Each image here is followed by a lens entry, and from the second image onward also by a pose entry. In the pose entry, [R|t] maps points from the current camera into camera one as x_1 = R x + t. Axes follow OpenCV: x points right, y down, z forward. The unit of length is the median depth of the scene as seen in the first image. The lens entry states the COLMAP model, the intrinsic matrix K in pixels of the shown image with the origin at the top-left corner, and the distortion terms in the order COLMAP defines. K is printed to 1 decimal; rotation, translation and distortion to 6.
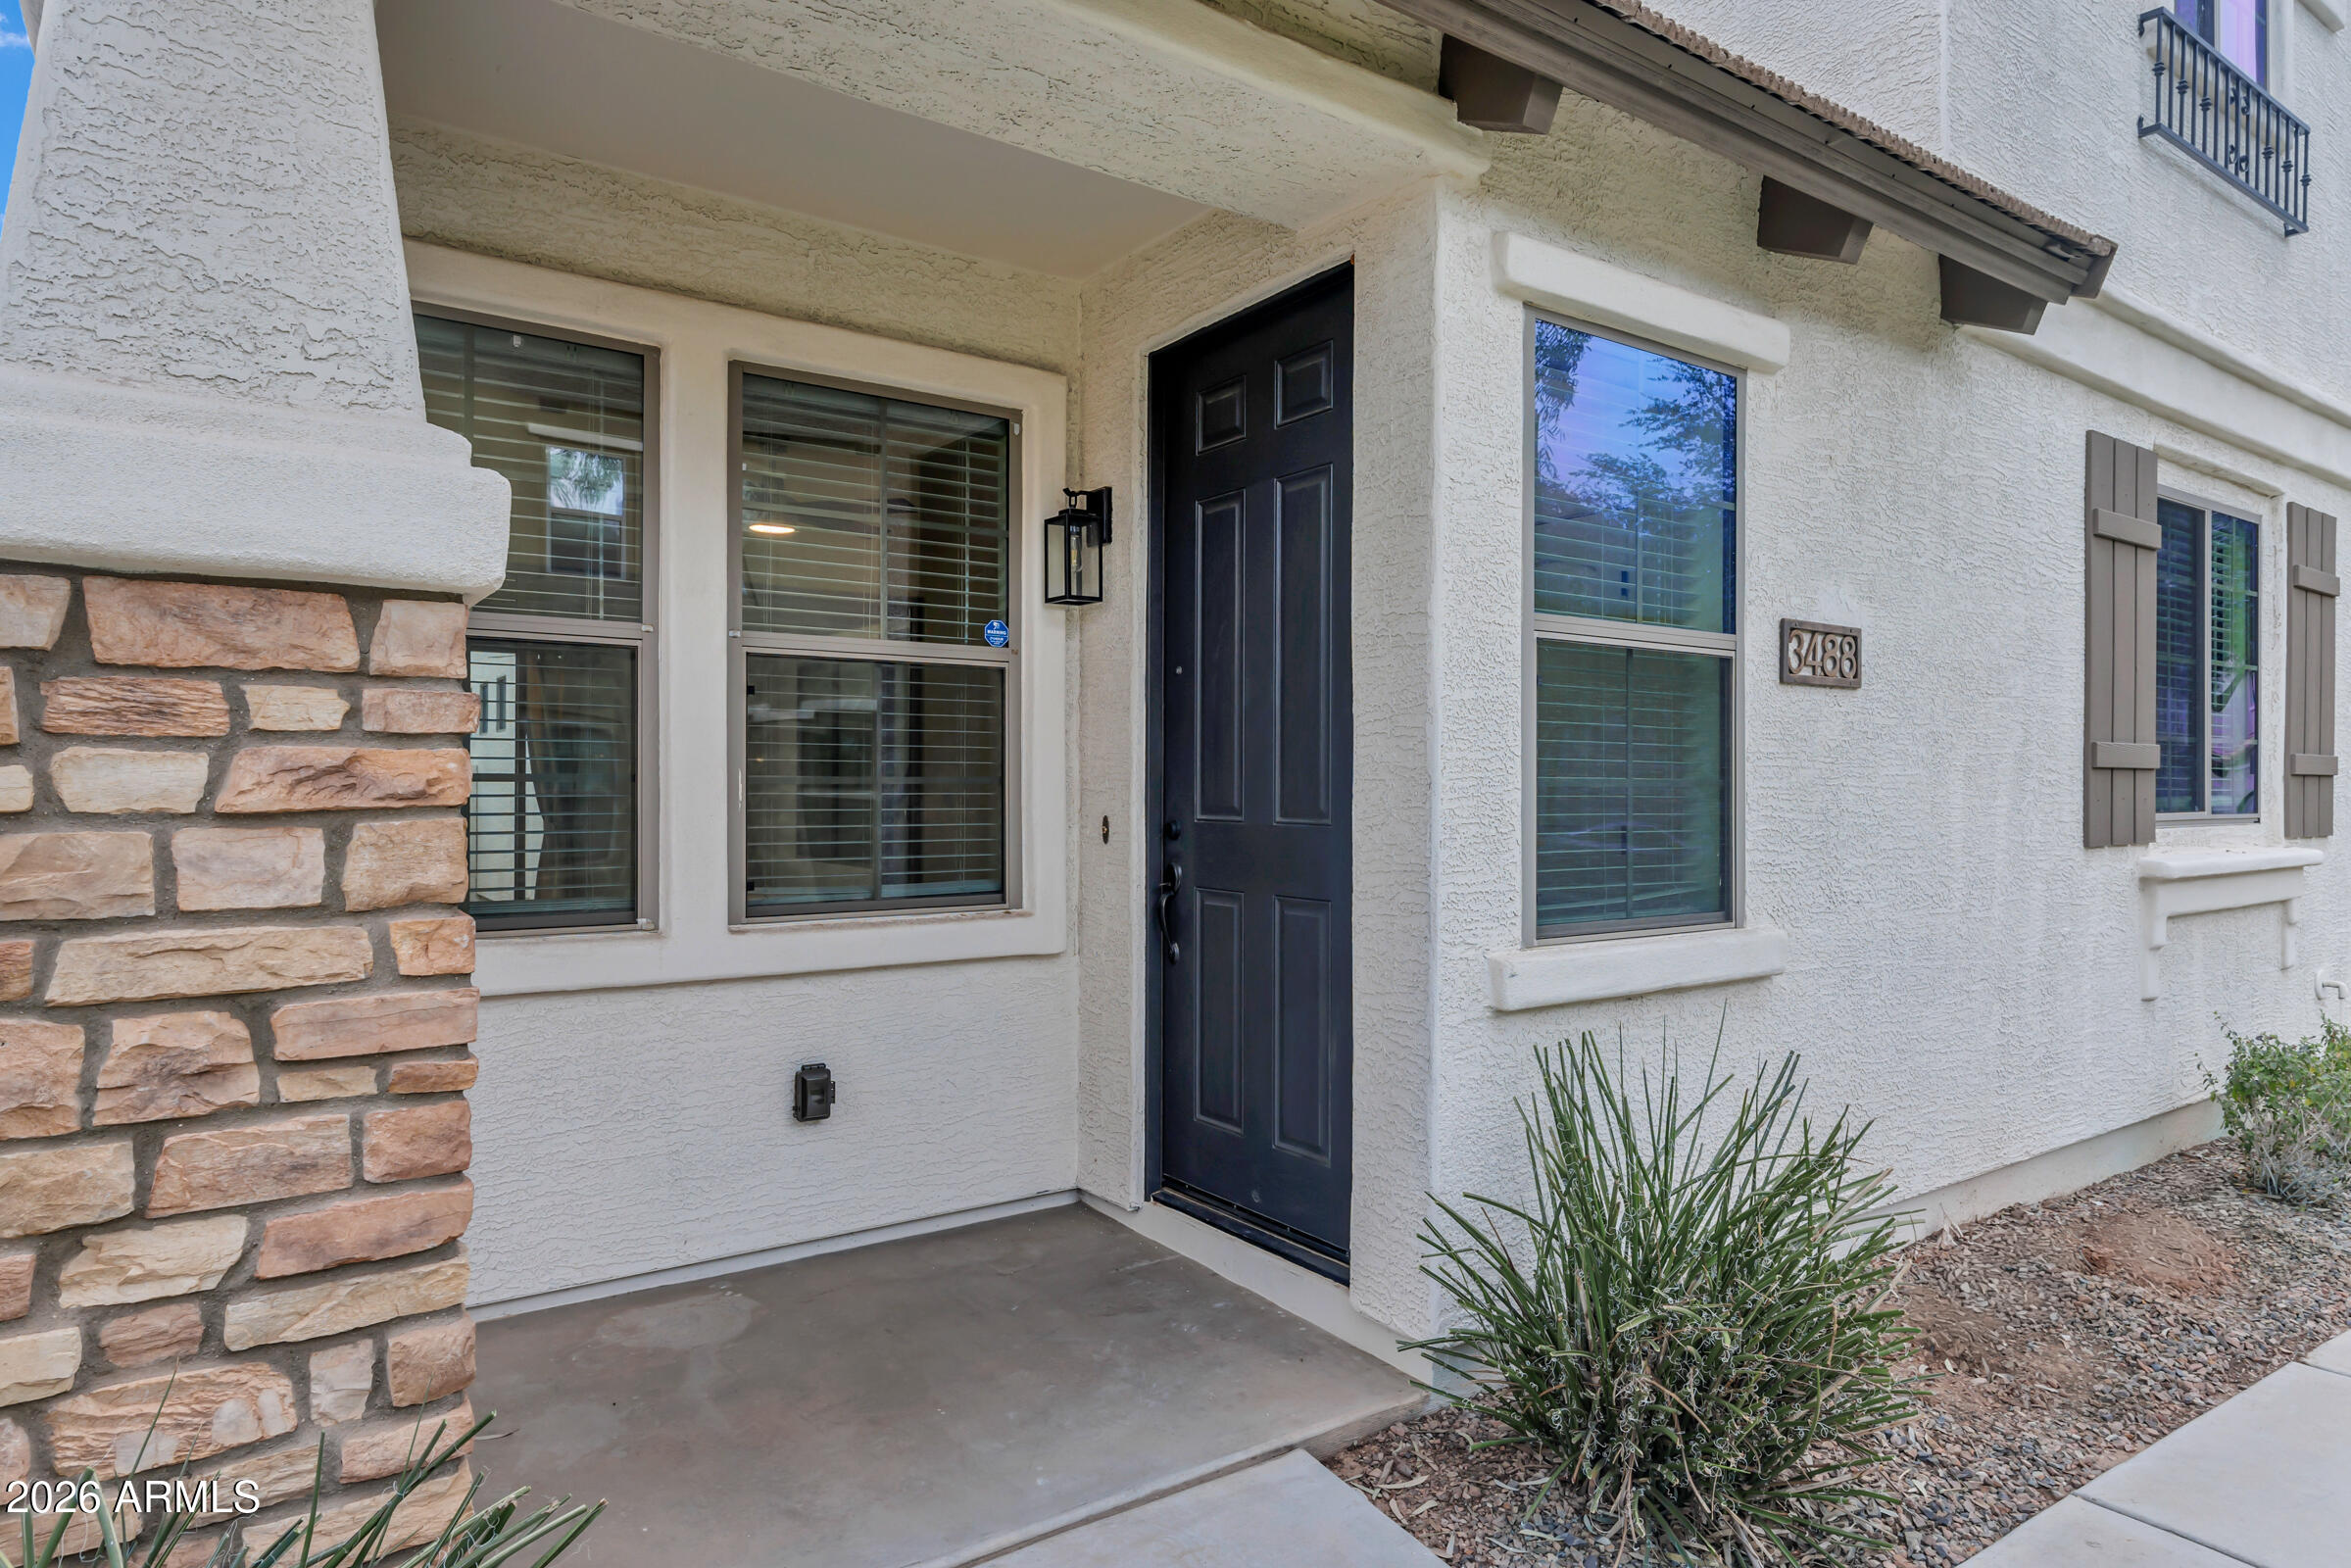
lens RADIAL K [[1365.0, 0, 1152.8], [0, 1365.0, 782.1], [0, 0, 1]] dist [0.003014, -0.000698]
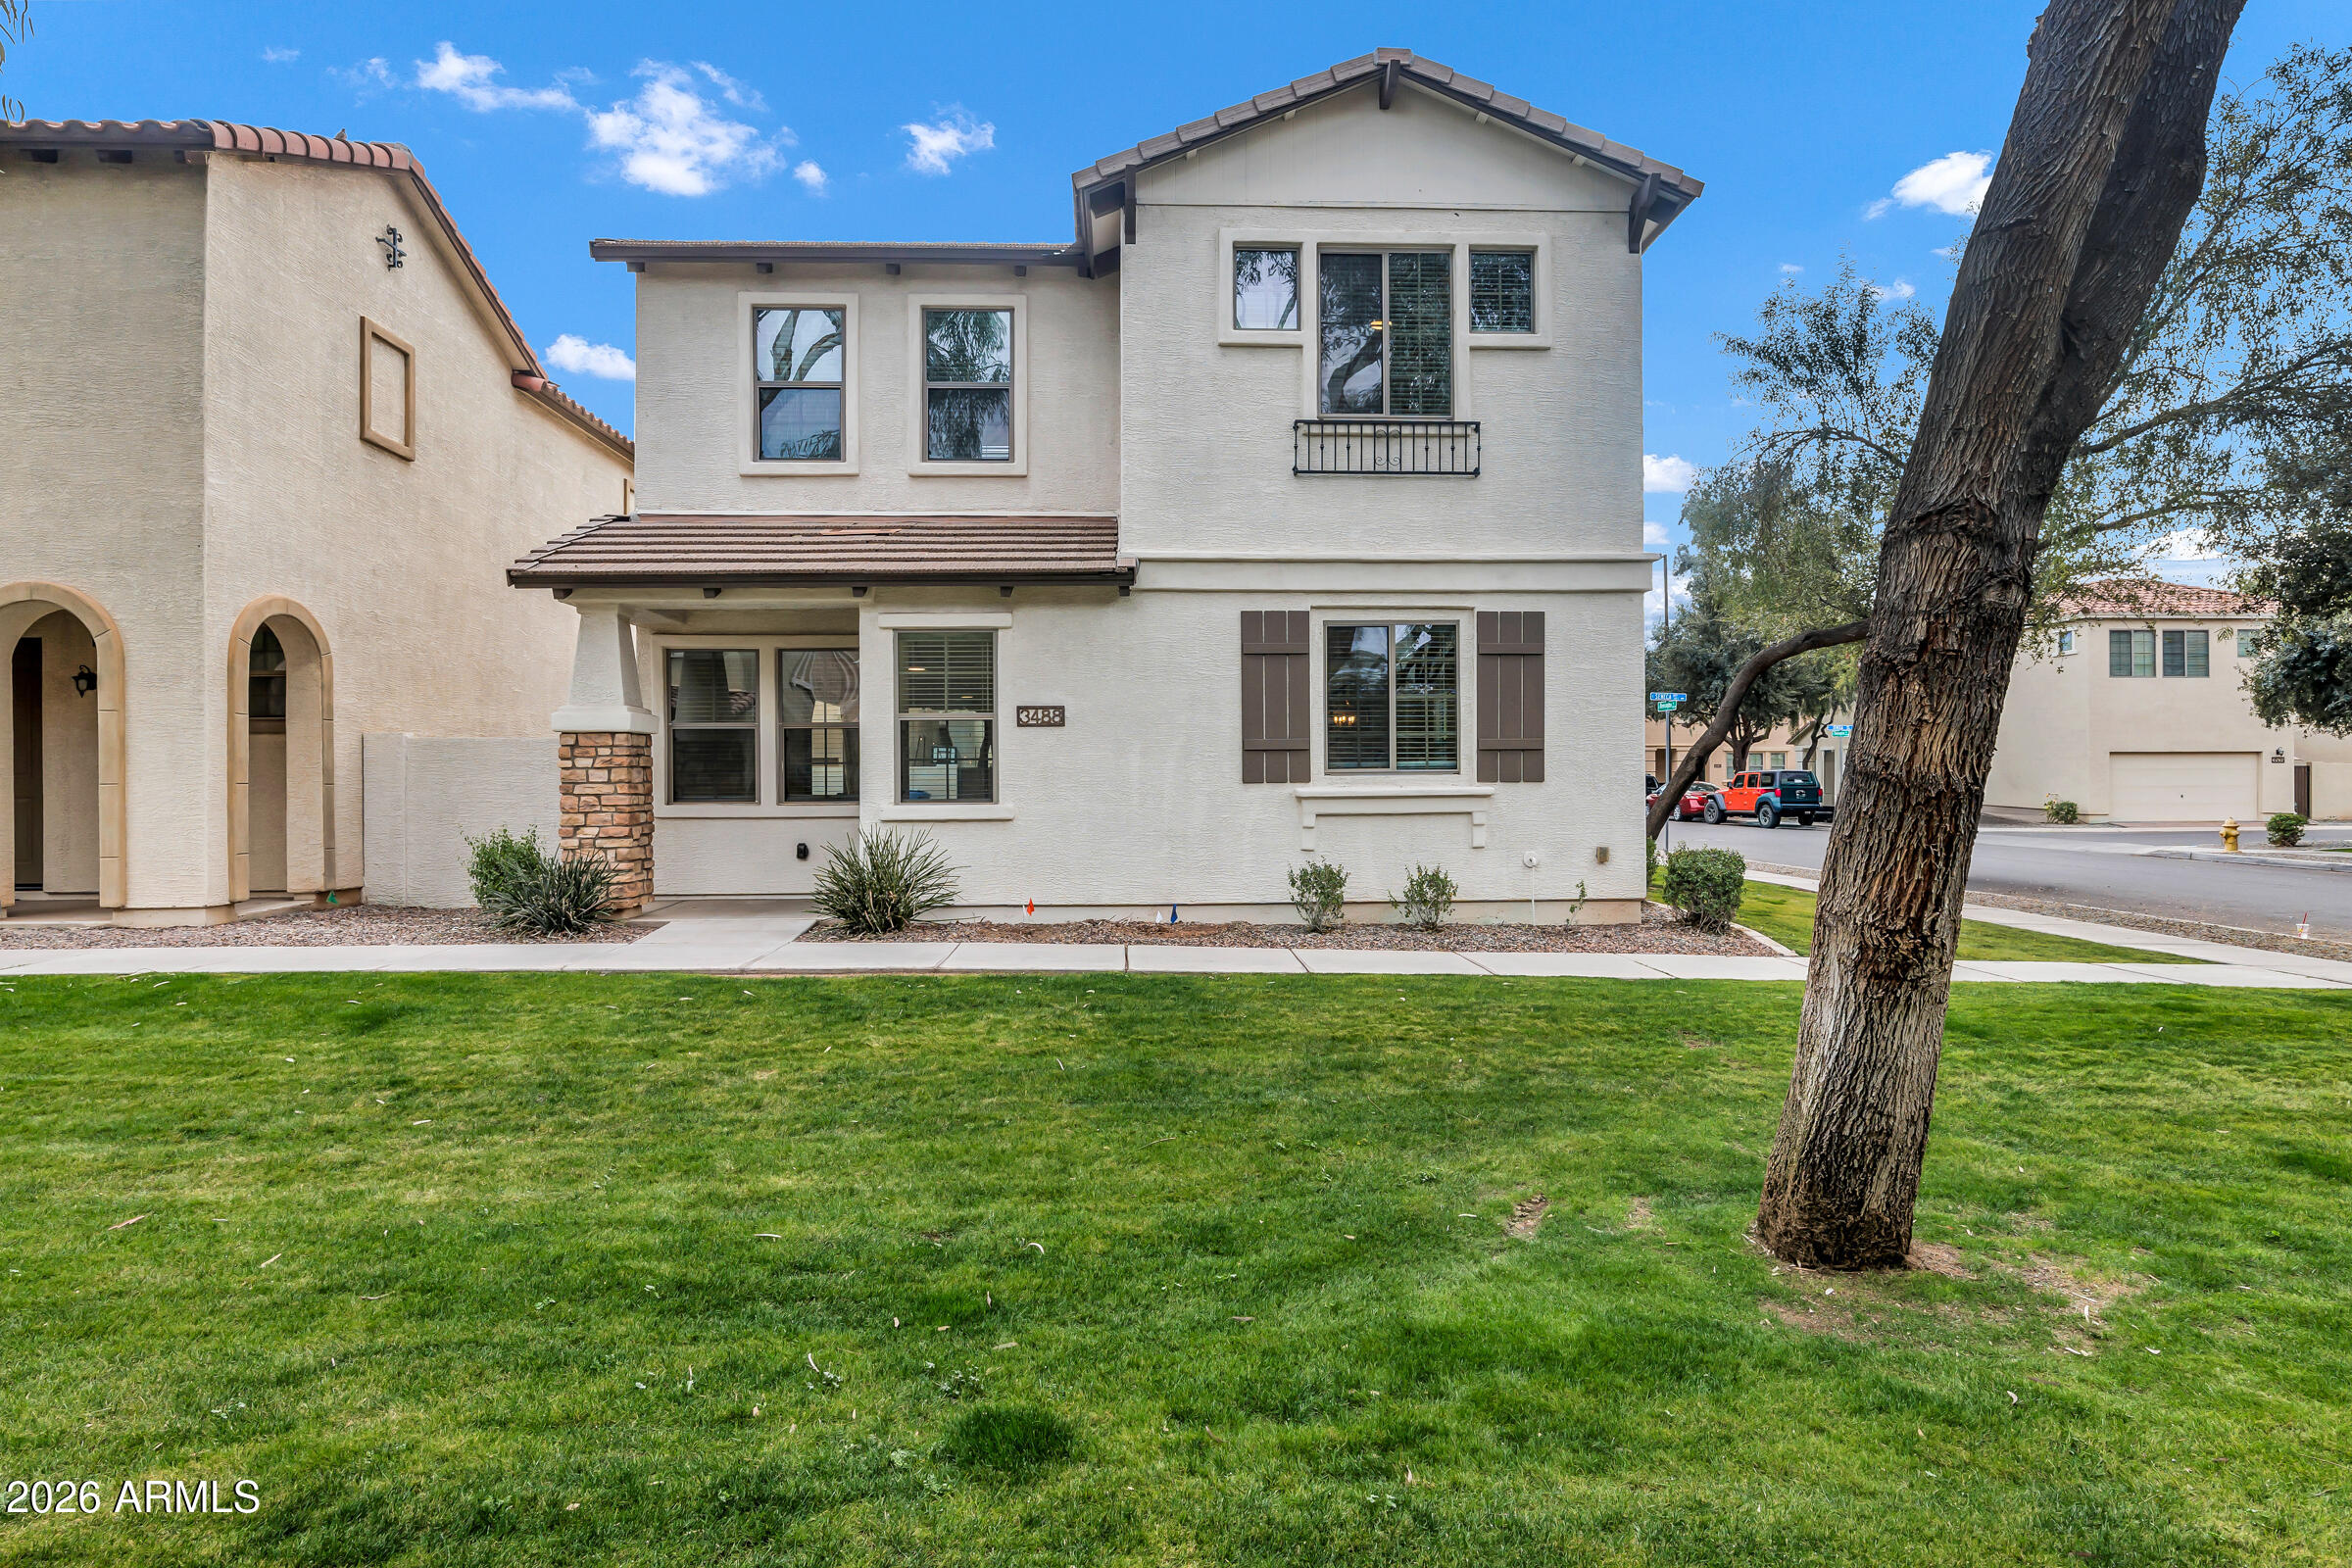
lens RADIAL K [[1293.5, 0, 1196.5], [0, 1293.5, 785.1], [0, 0, 1]] dist [-0.002052, 0.000110]
pose [[0.845700, -0.010474, -0.533555, 2.448356], [0.011571, 0.999932, -0.001289, 0.071583], [0.533533, -0.005084, 0.845764, -1.315194]]
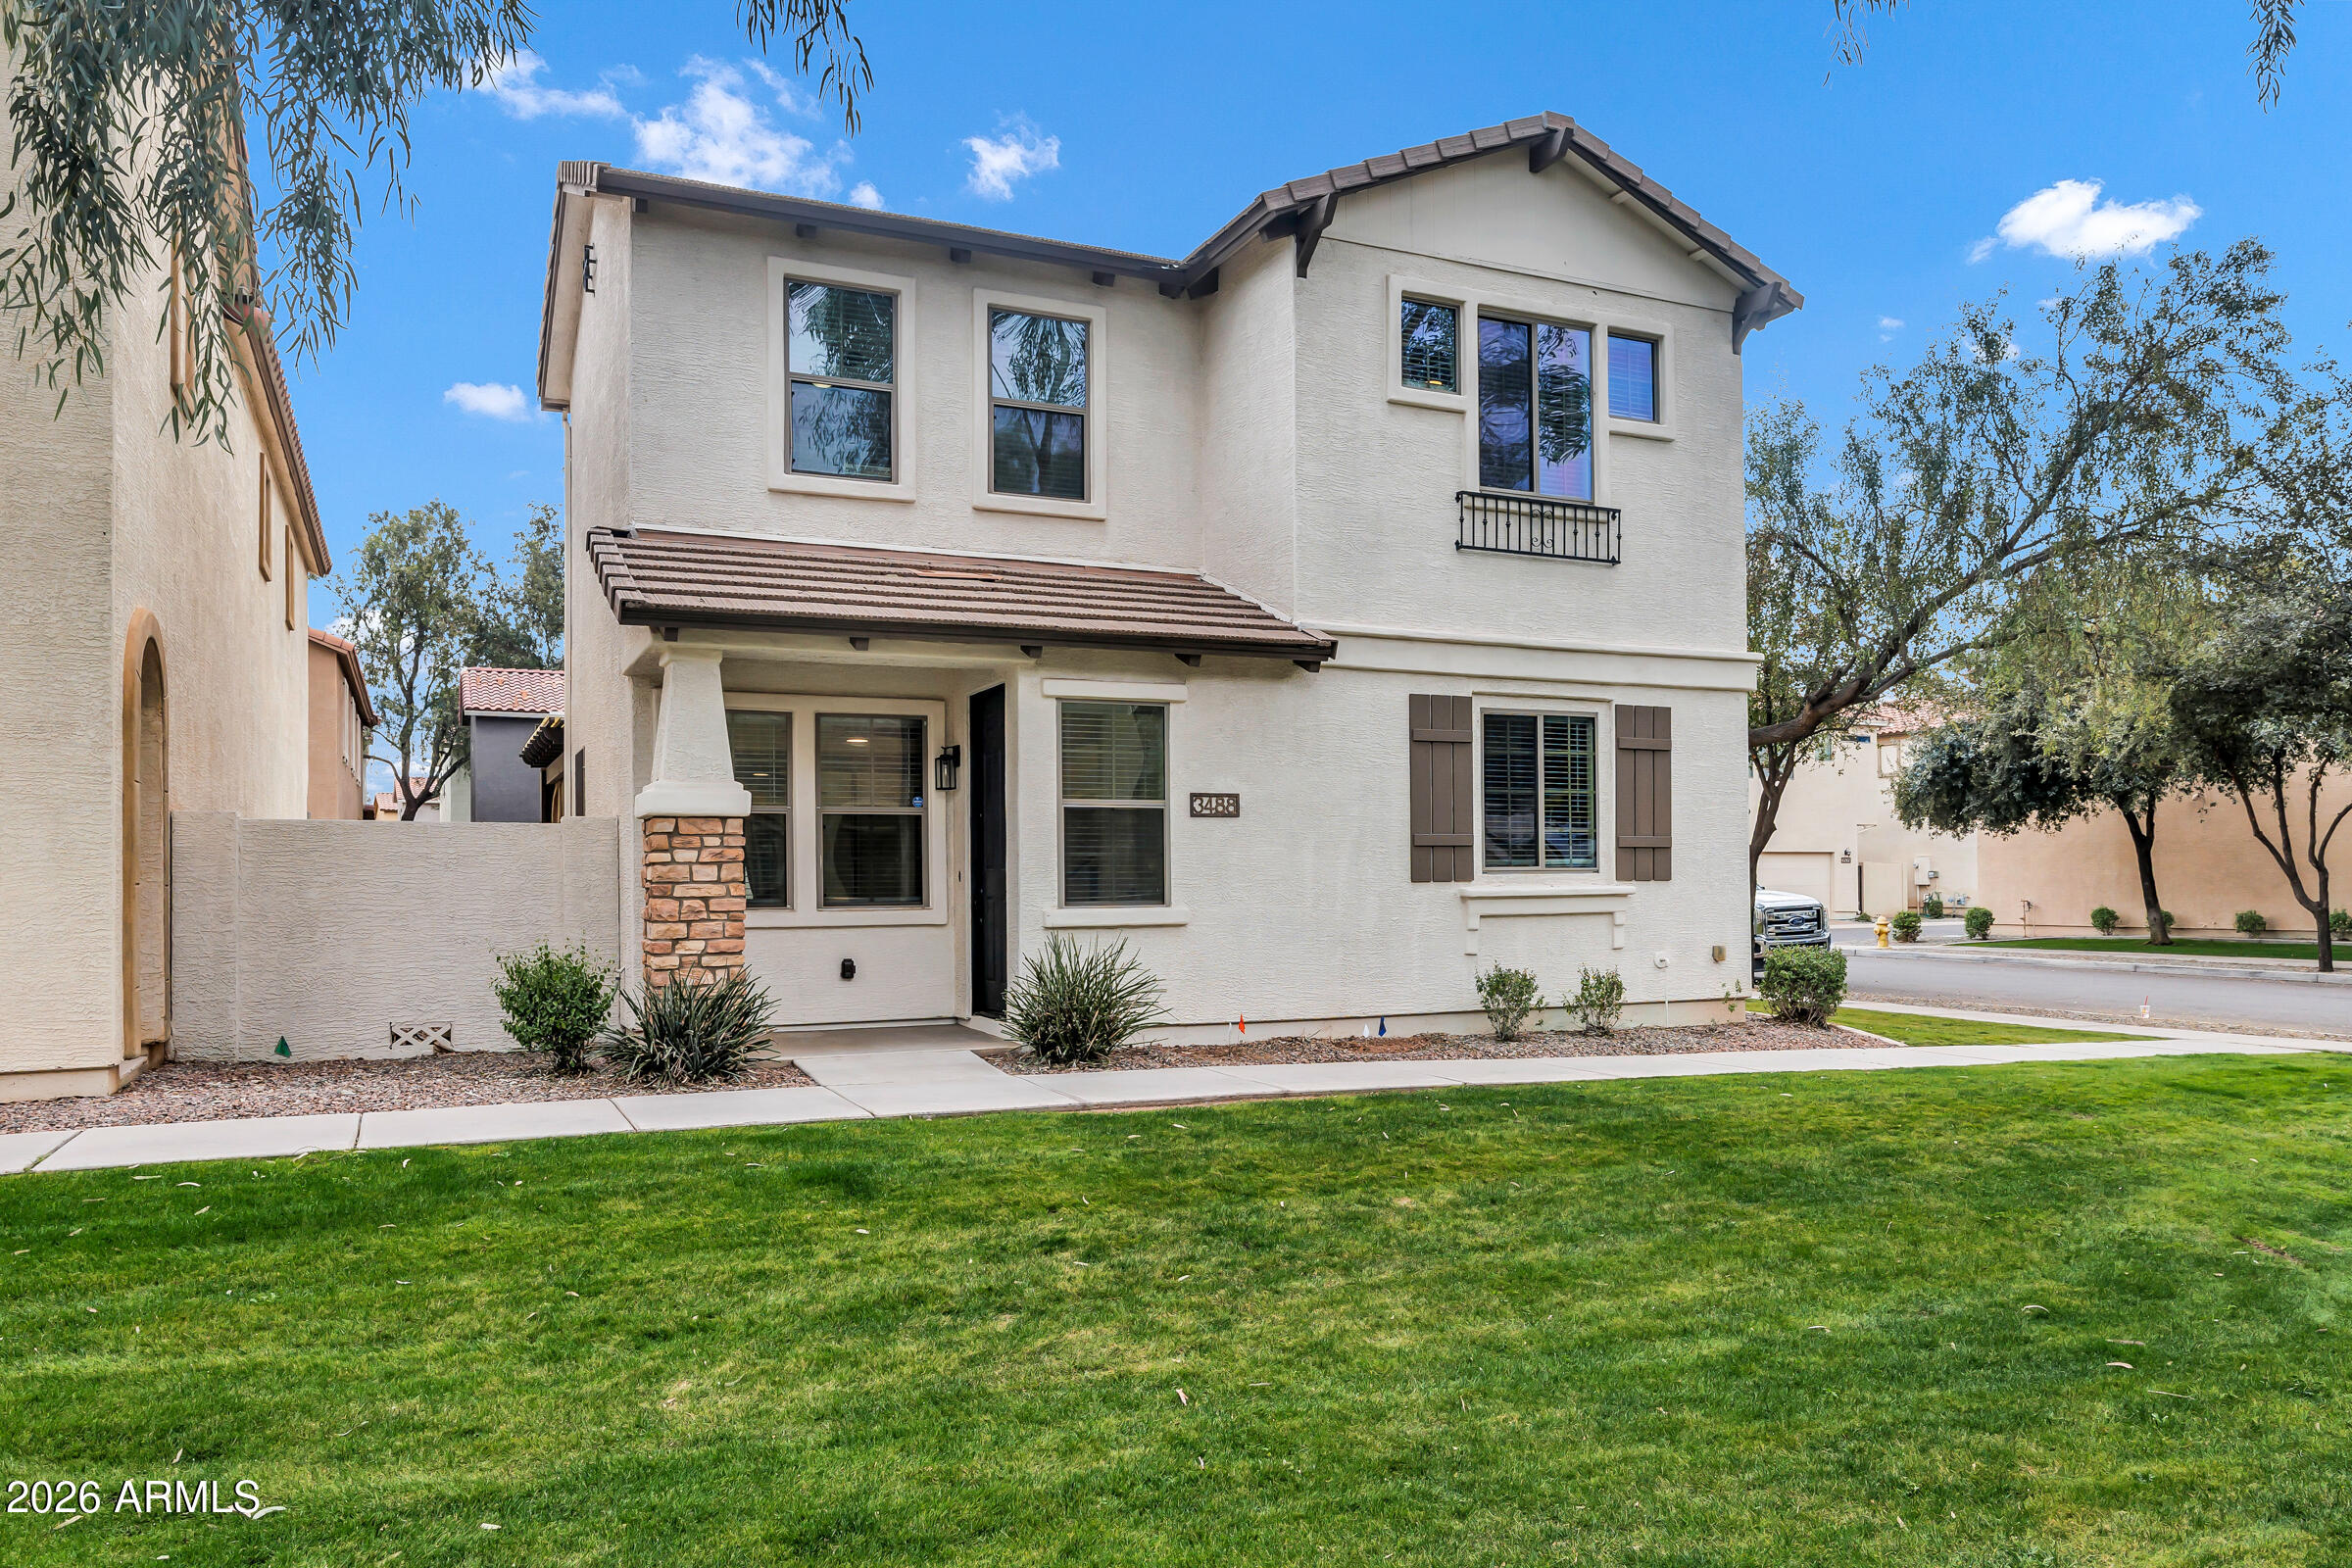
lens RADIAL K [[1627.7, 0, 1154.8], [0, 1627.7, 860.9], [0, 0, 1]] dist [0.004145, -0.002261]
pose [[0.984661, -0.015695, -0.173773, 0.973714], [0.013709, 0.999826, -0.012625, 0.055557], [0.173941, 0.010049, 0.984705, -2.227361]]
